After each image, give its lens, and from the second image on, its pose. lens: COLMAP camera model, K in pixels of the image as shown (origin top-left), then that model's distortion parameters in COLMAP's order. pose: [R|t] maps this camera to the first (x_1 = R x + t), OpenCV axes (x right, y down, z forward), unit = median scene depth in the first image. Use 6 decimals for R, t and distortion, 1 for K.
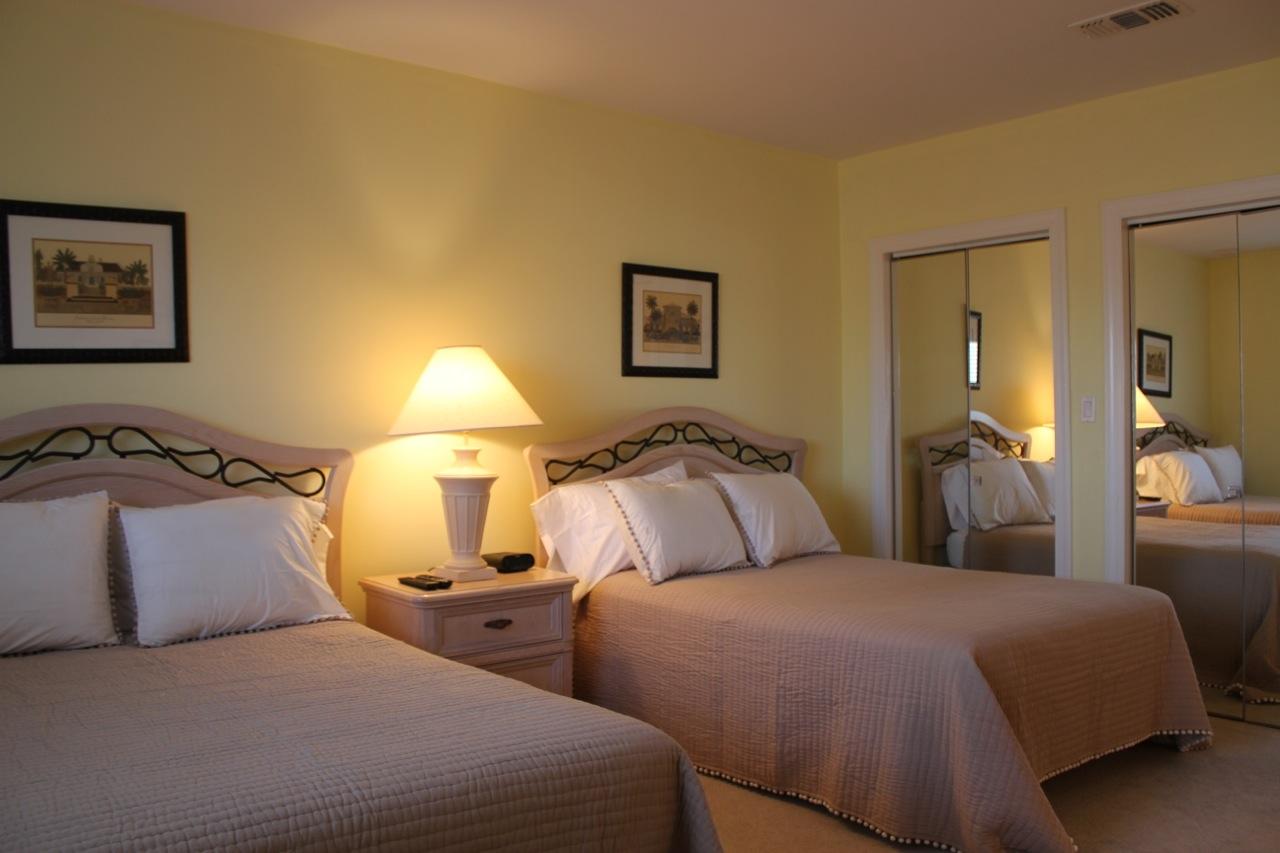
lens RADIAL K [[987.8, 0, 639.4], [0, 987.8, 397.3], [0, 0, 1]] dist [-0.005578, -0.002347]
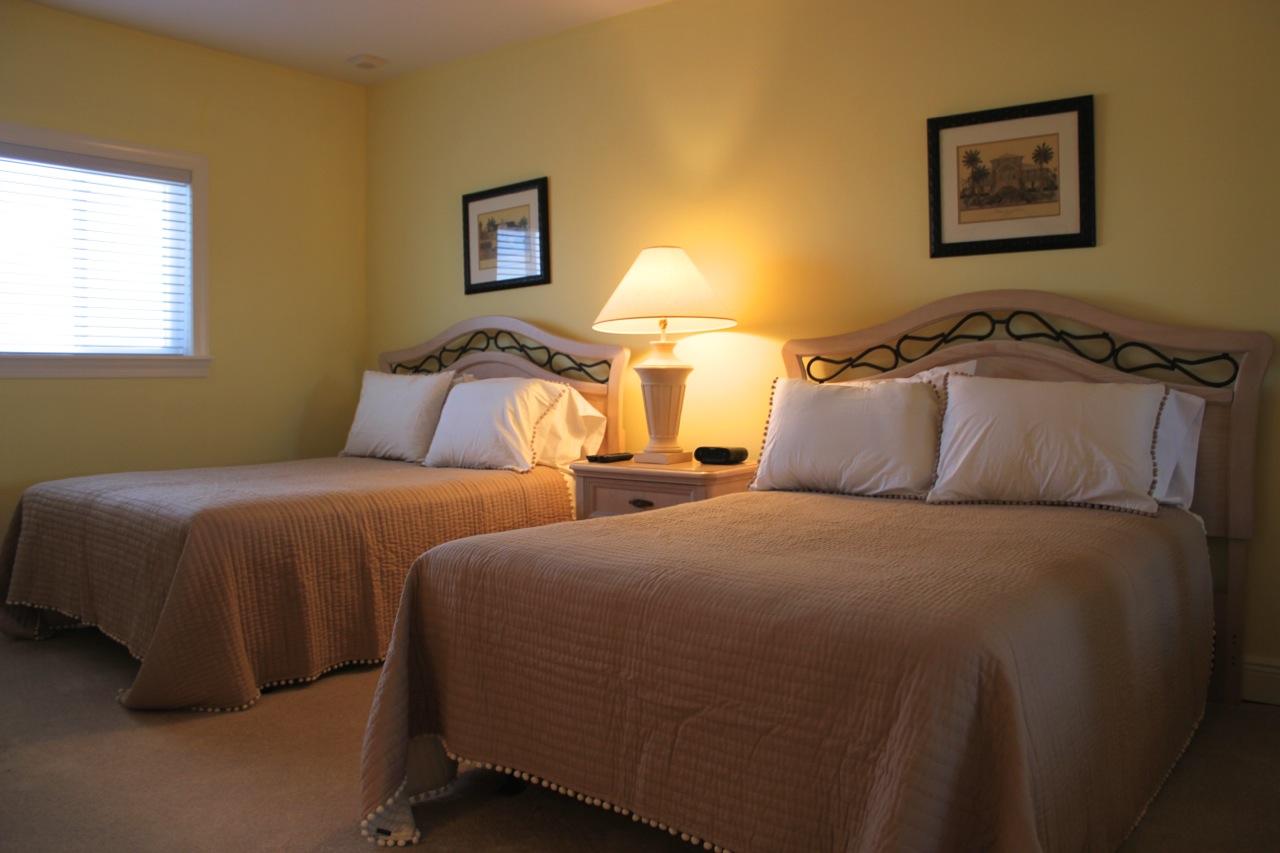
lens RADIAL K [[1065.0, 0, 649.5], [0, 1065.0, 413.6], [0, 0, 1]] dist [-0.165292, 0.139801]
pose [[0.261549, 0.077853, -0.962045, 0.754011], [0.062782, 0.993259, 0.097447, 0.007831], [0.963146, -0.085886, 0.254898, 0.524611]]
